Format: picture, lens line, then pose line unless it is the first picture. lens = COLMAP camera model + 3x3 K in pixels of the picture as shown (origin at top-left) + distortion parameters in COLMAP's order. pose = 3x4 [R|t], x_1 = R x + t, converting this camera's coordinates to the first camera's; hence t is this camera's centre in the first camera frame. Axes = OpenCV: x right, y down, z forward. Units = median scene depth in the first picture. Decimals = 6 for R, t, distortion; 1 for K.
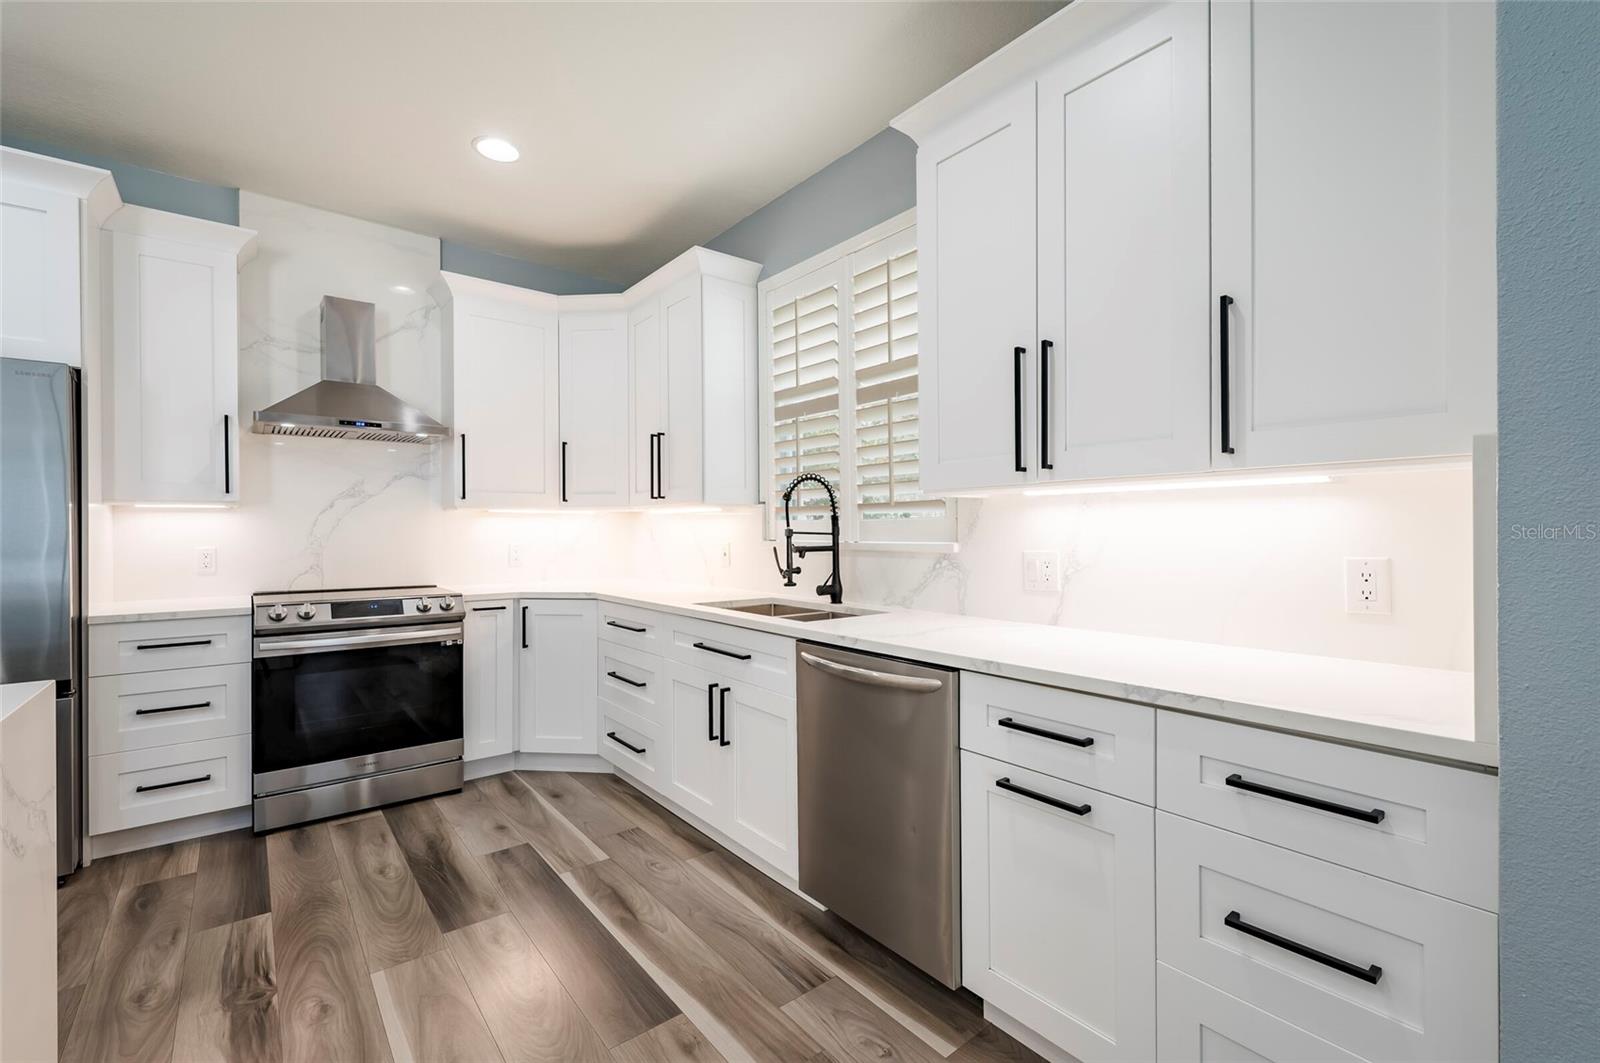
lens RADIAL K [[681.9, 0, 803.2], [0, 681.9, 532.2], [0, 0, 1]] dist [0.001646, -0.000226]
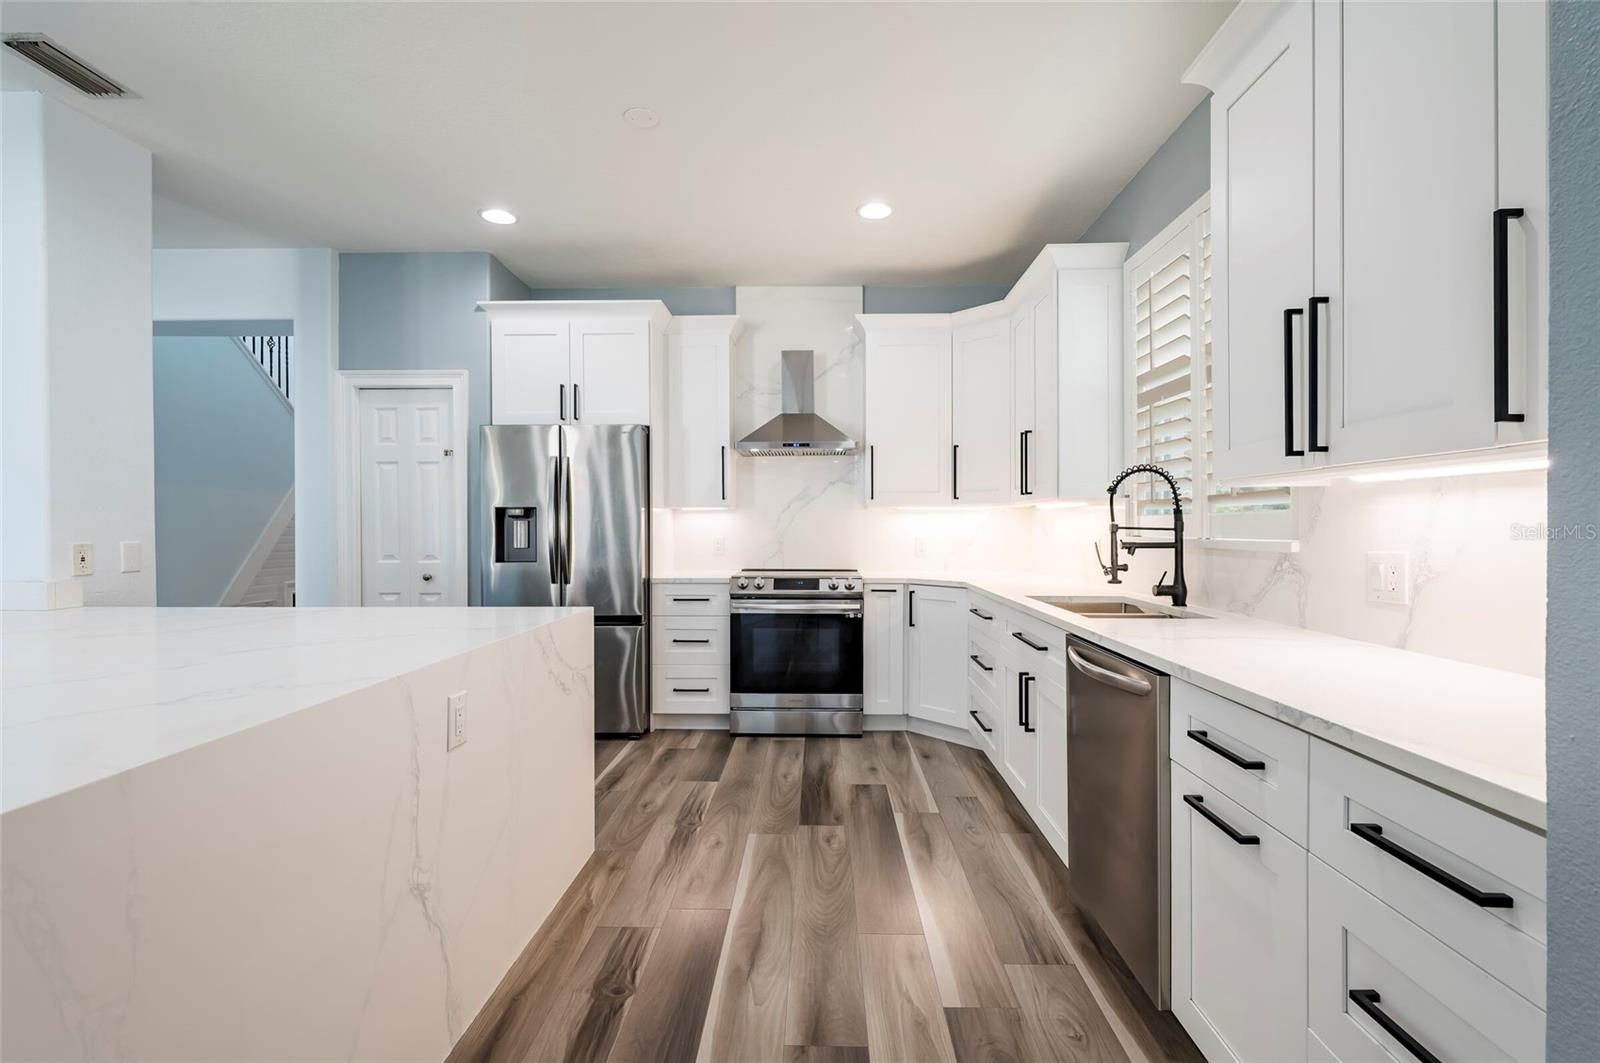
lens RADIAL K [[702.5, 0, 804.0], [0, 702.5, 530.4], [0, 0, 1]] dist [-0.004078, -0.001151]
pose [[0.761948, 0.005477, -0.647615, 0.277005], [-0.002192, 0.999980, 0.005878, -0.000619], [0.647634, -0.003059, 0.761945, -0.034969]]
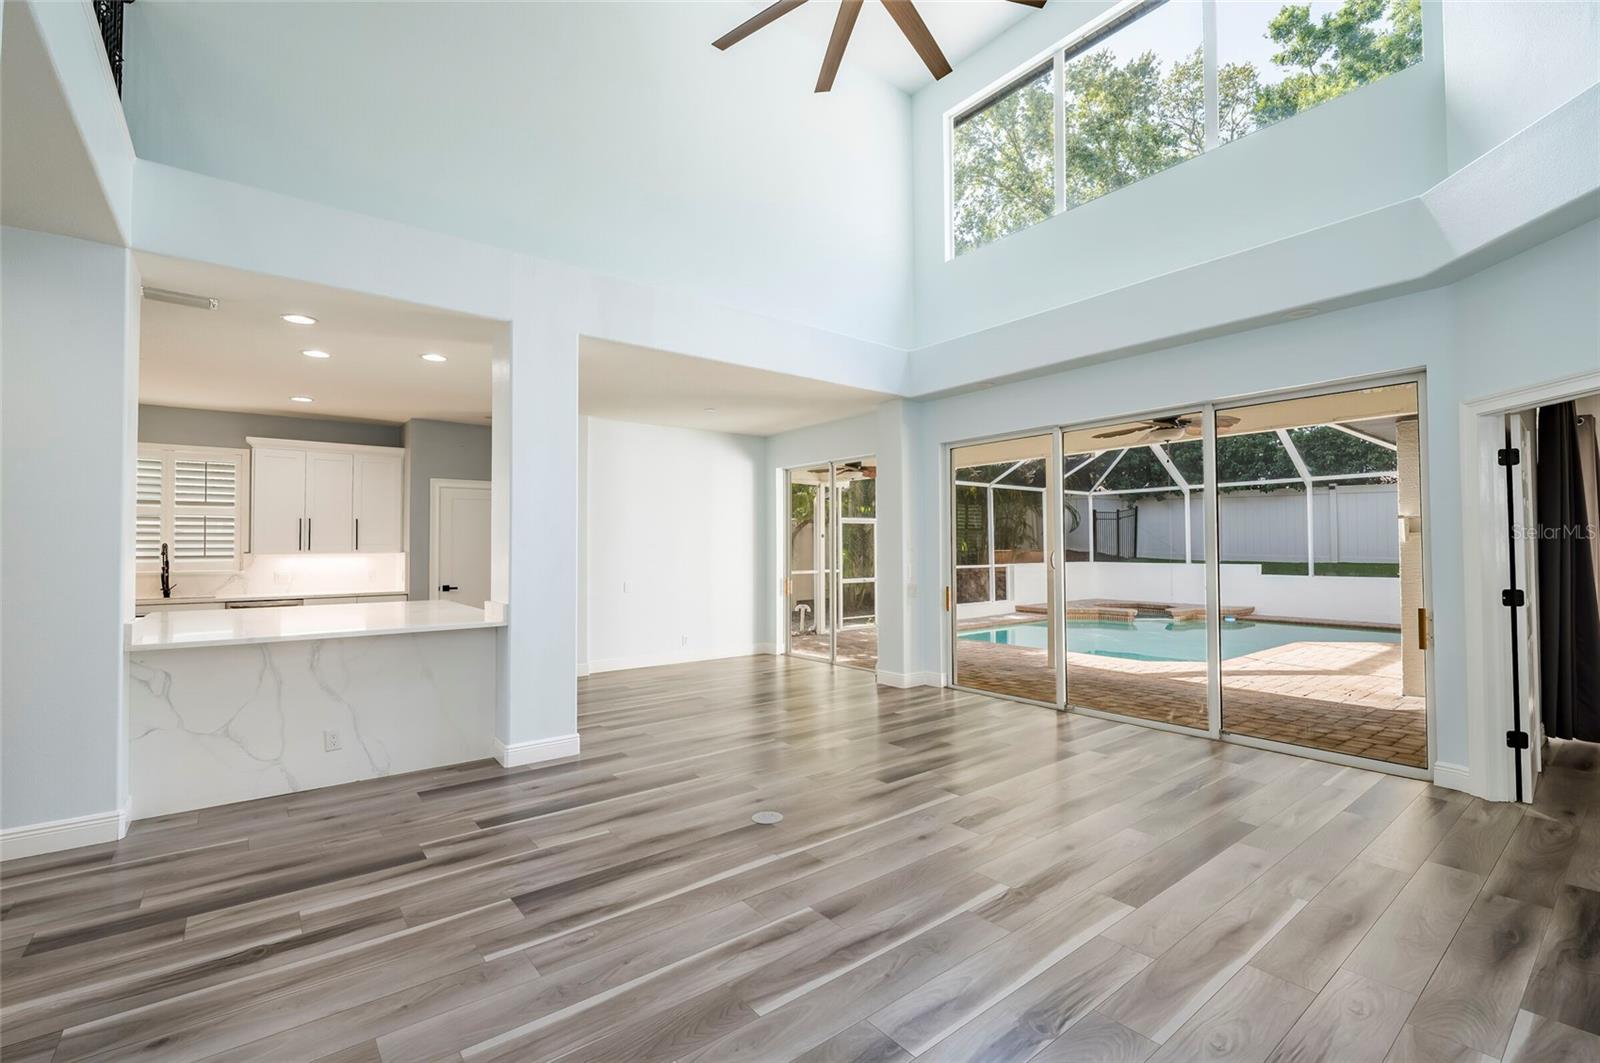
lens RADIAL K [[702.5, 0, 804.0], [0, 702.5, 530.4], [0, 0, 1]] dist [-0.004078, -0.001151]
pose [[0.010170, 0.027498, 0.999570, -2.408213], [0.006961, 0.999596, -0.027569, -0.047810], [-0.999924, 0.007238, 0.009975, -1.262744]]
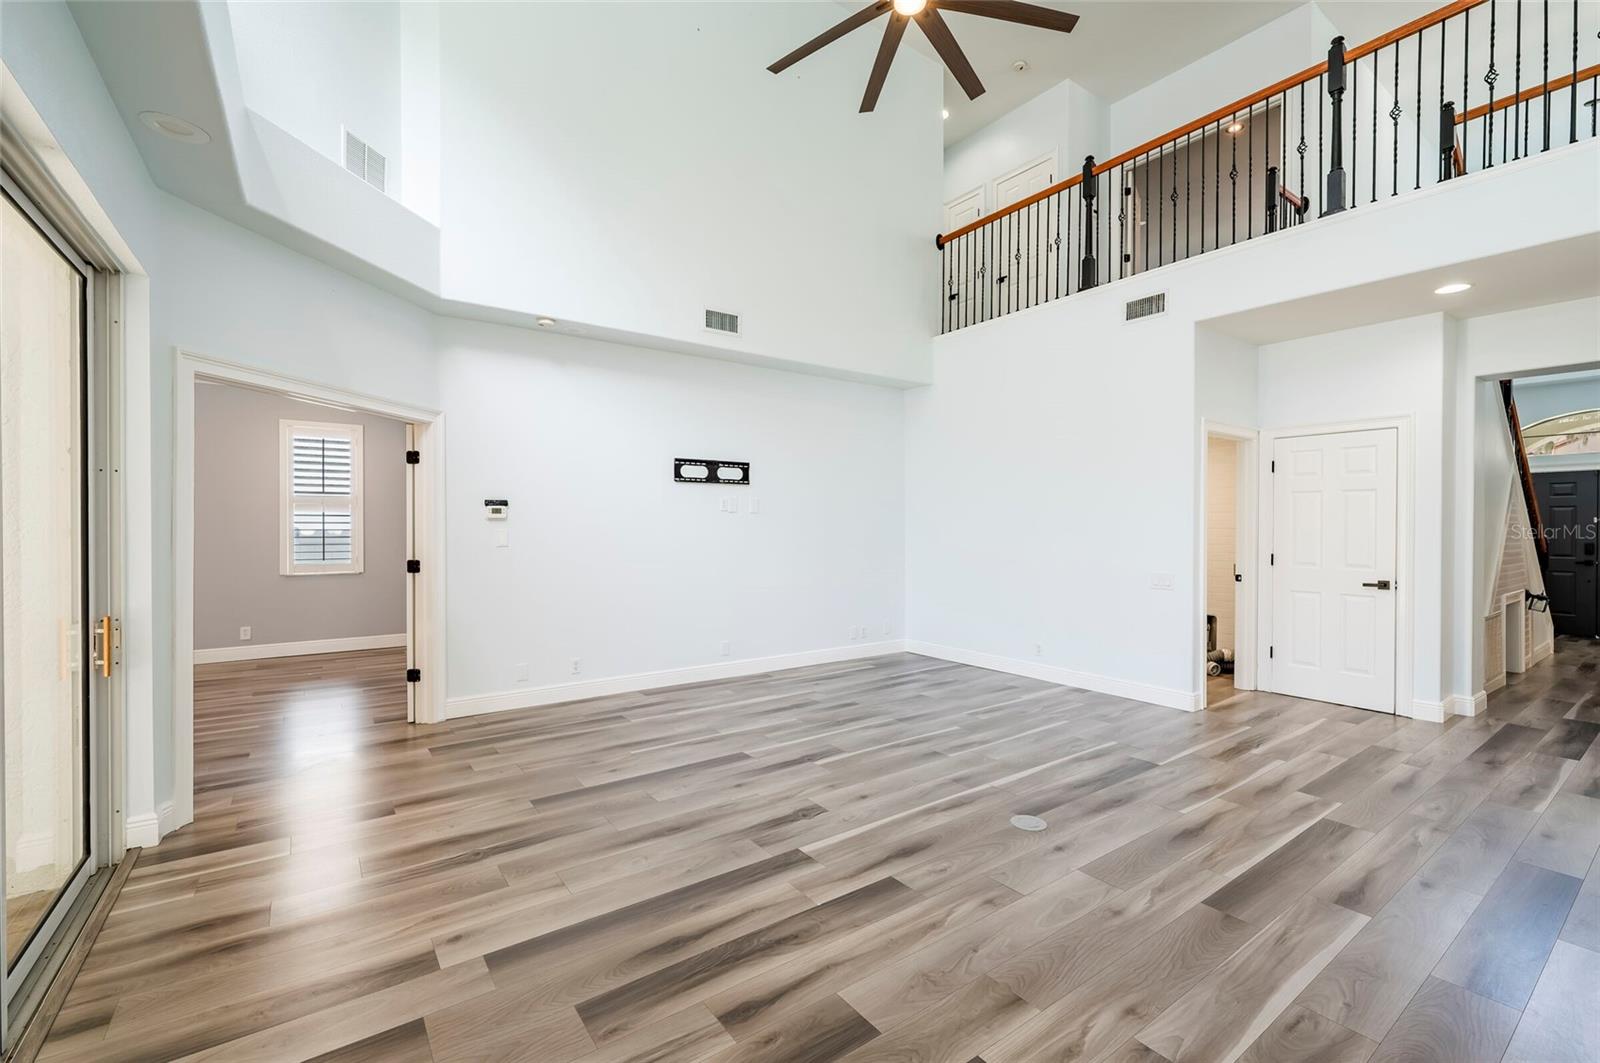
lens RADIAL K [[681.9, 0, 803.2], [0, 681.9, 532.2], [0, 0, 1]] dist [0.001646, -0.000226]
pose [[-0.055711, 0.013667, -0.998353, 0.024339], [-0.003238, 0.999899, 0.013869, -0.053552], [0.998442, 0.004005, -0.055661, -1.490001]]
